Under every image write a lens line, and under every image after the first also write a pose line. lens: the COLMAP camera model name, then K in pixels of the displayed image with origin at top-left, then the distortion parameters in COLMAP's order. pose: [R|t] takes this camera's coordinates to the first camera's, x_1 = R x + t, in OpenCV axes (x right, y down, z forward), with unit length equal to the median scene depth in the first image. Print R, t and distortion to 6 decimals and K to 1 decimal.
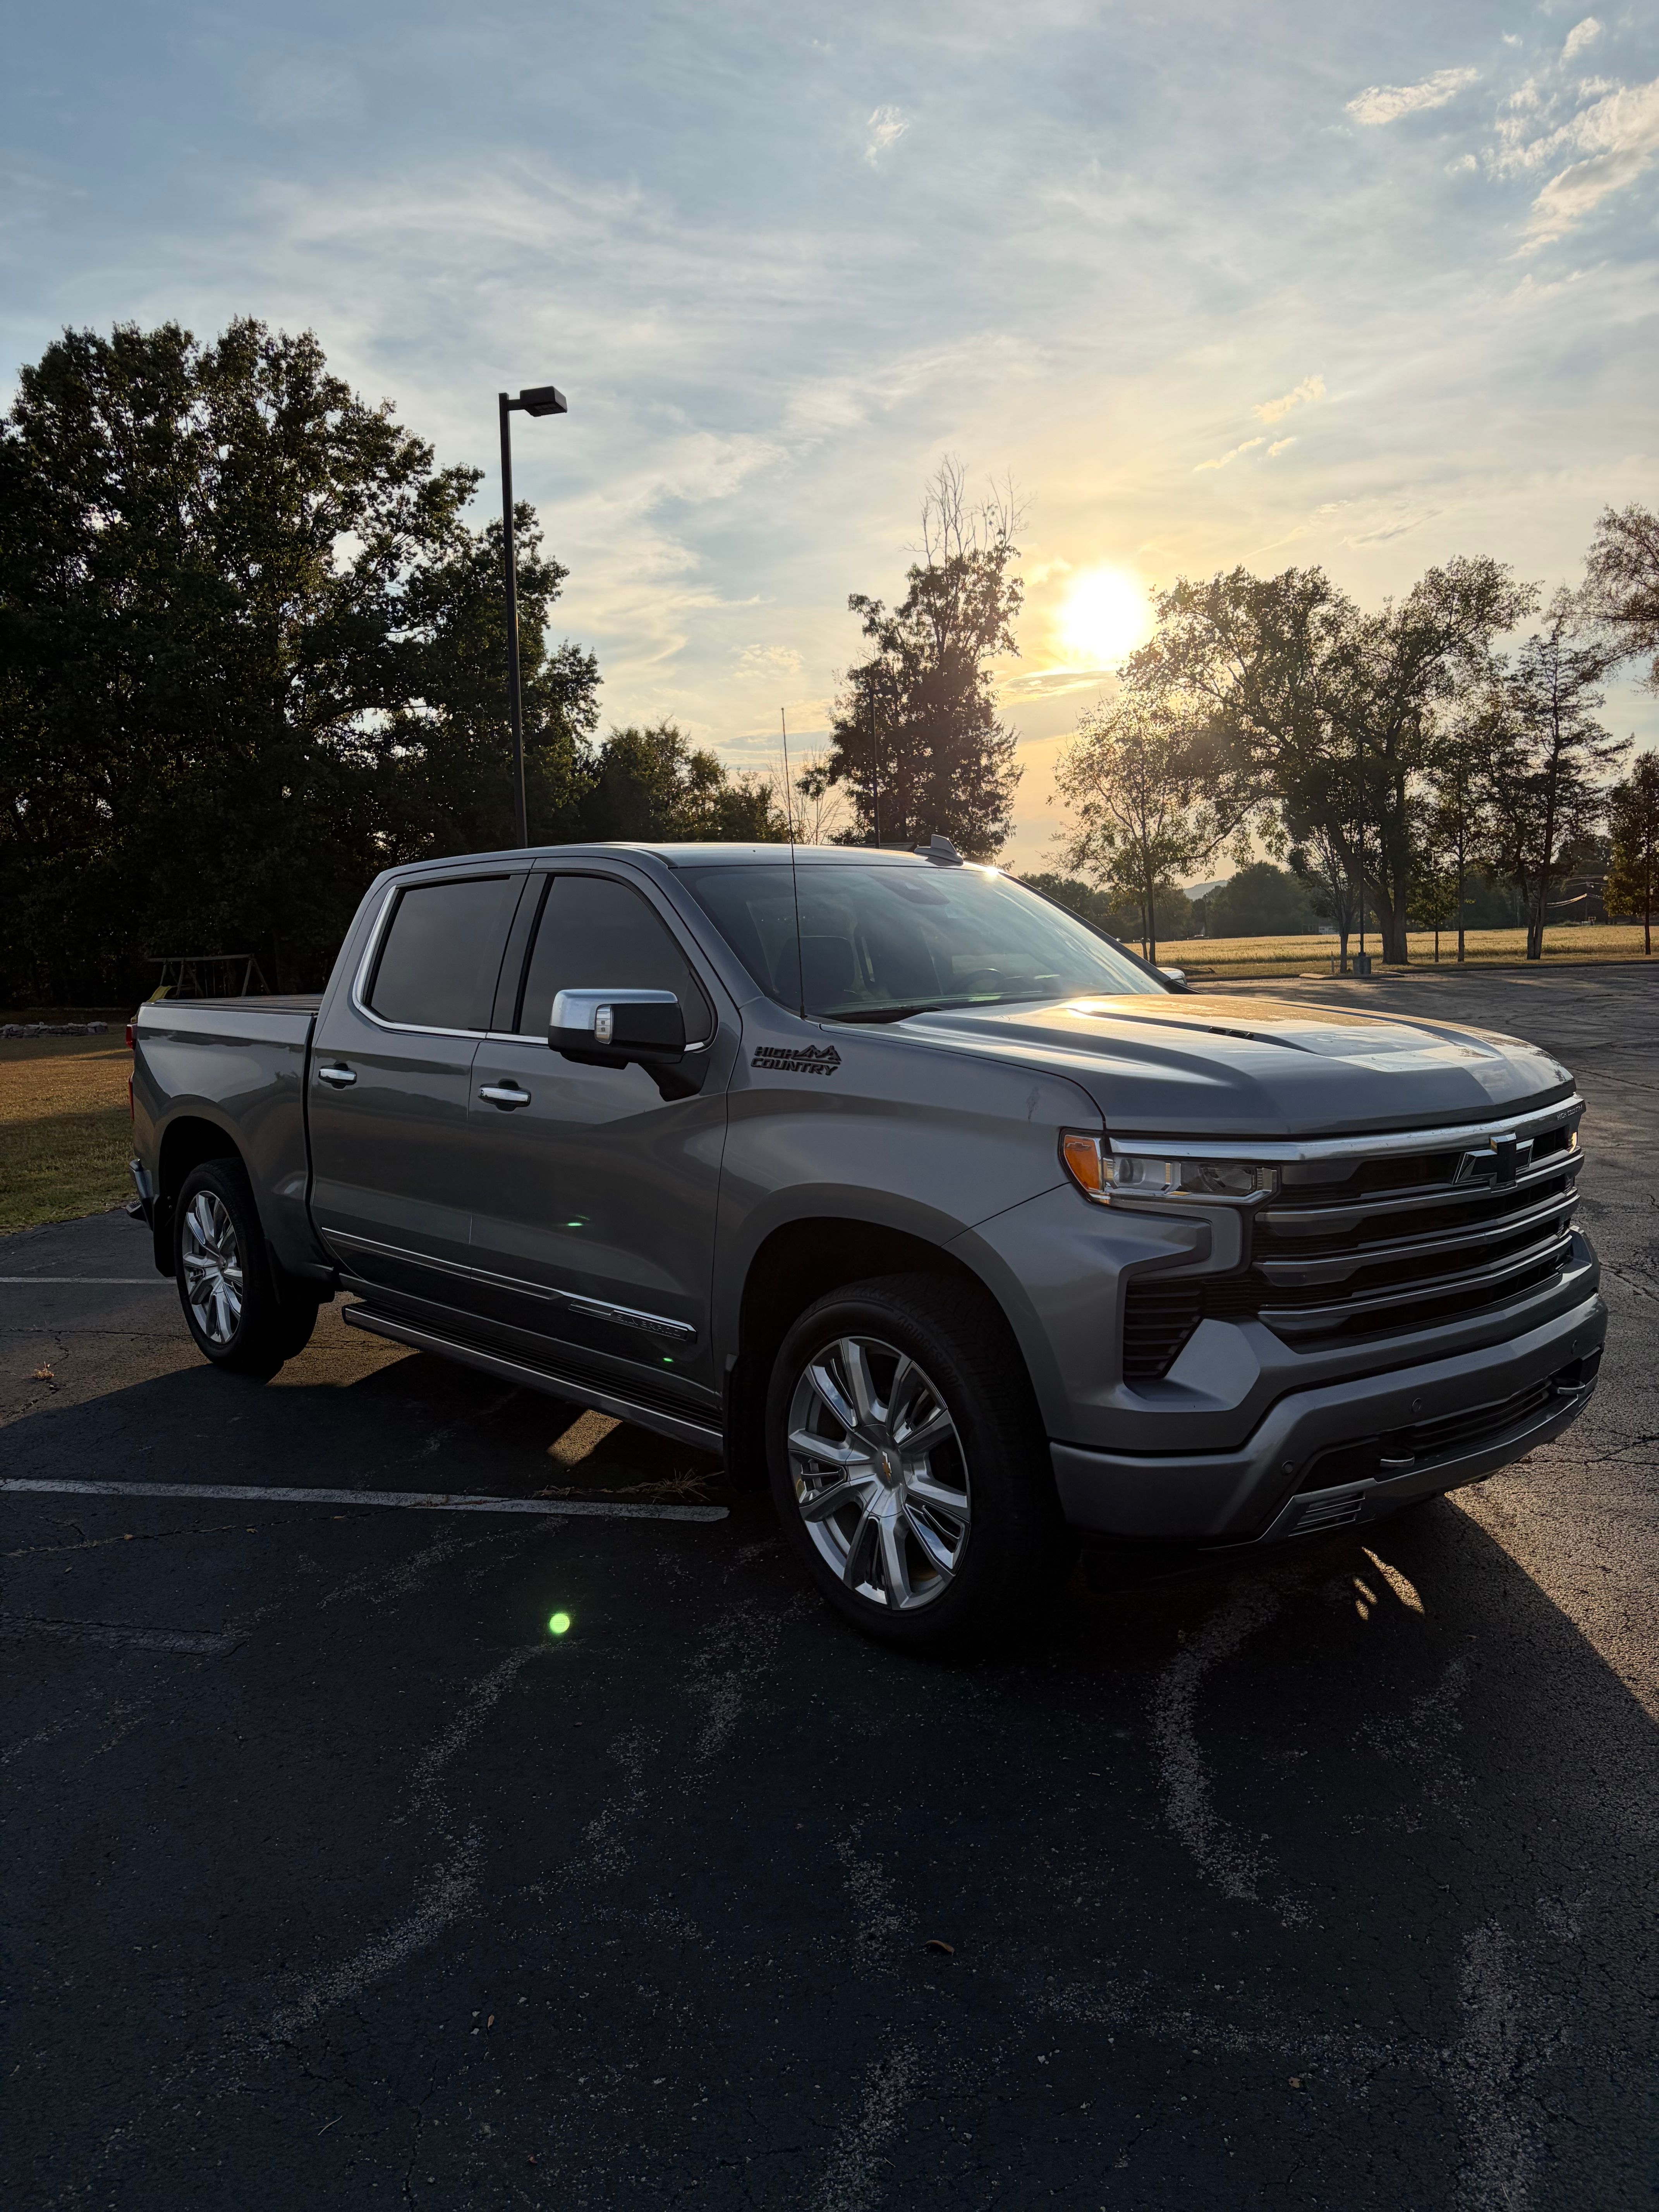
lens RADIAL K [[1736.0, 0, 842.2], [0, 1736.0, 1095.7], [0, 0, 1]] dist [0.031713, -0.050920]
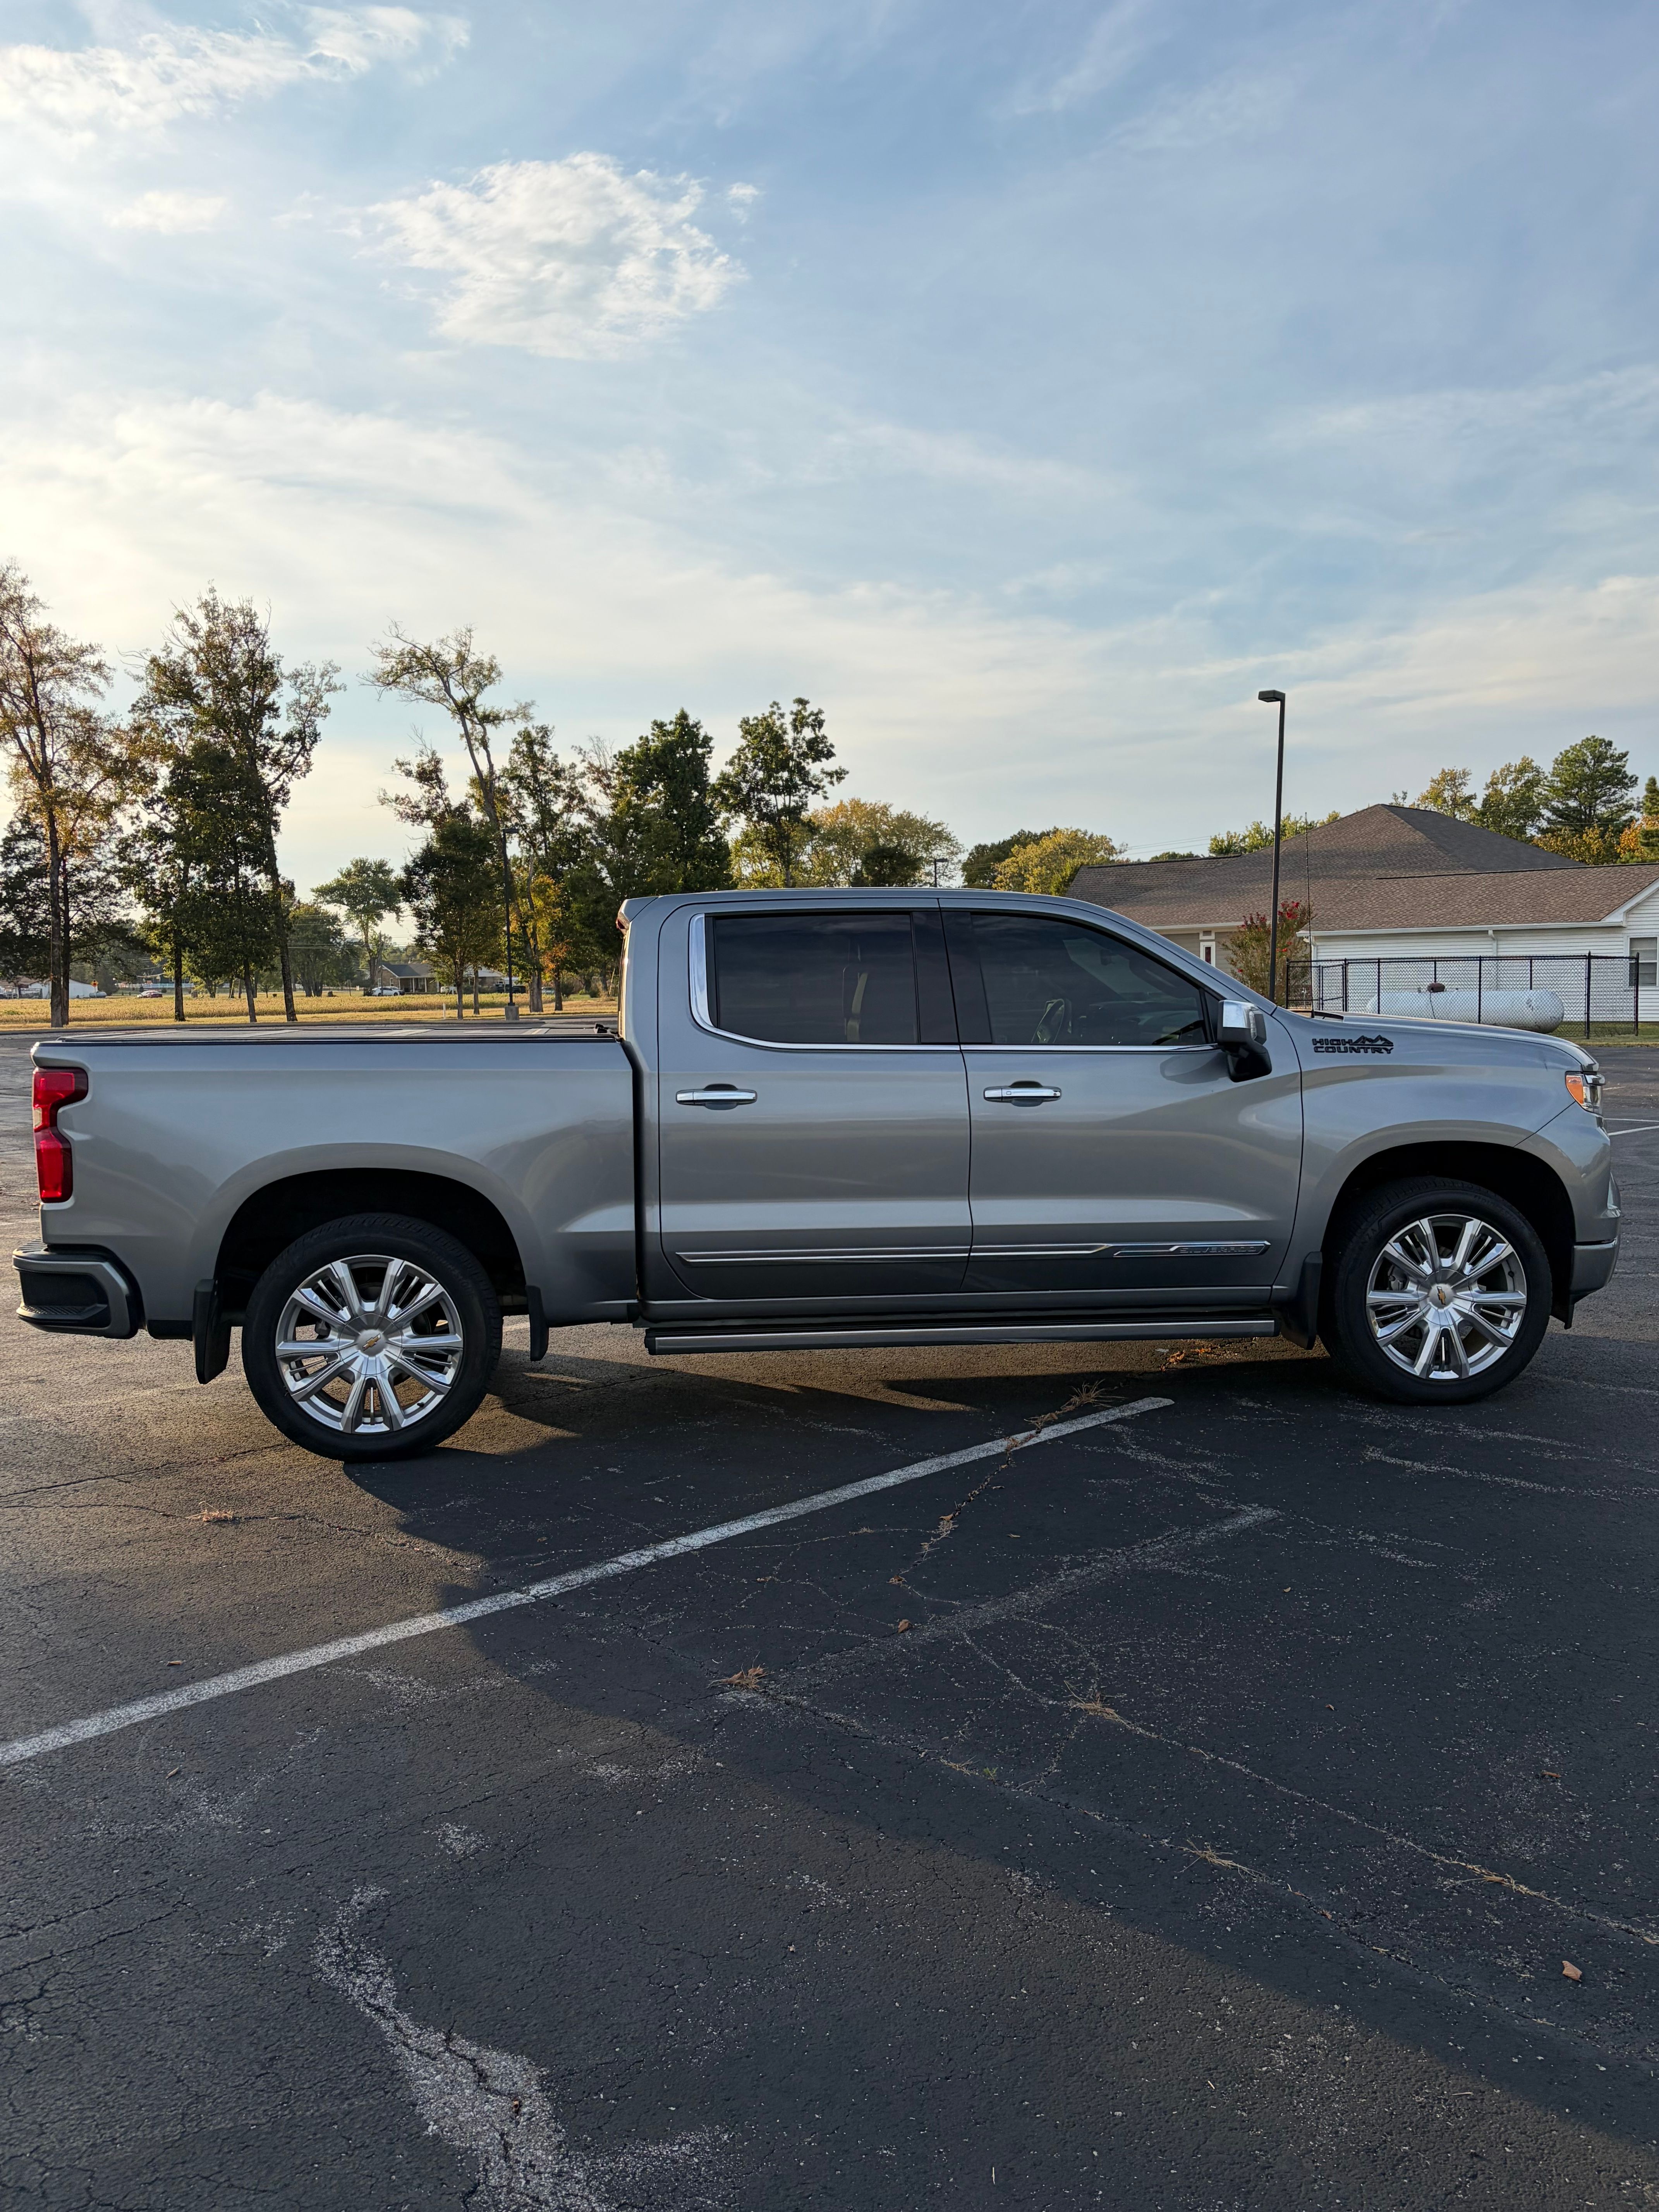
lens RADIAL K [[1736.0, 0, 832.0], [0, 1736.0, 1120.3], [0, 0, 1]] dist [0.031713, -0.050920]
pose [[0.556102, -0.047746, 0.829741, -1.260594], [0.071944, 0.997366, 0.009174, -0.001789], [-0.827994, 0.054593, 0.558073, 0.441544]]
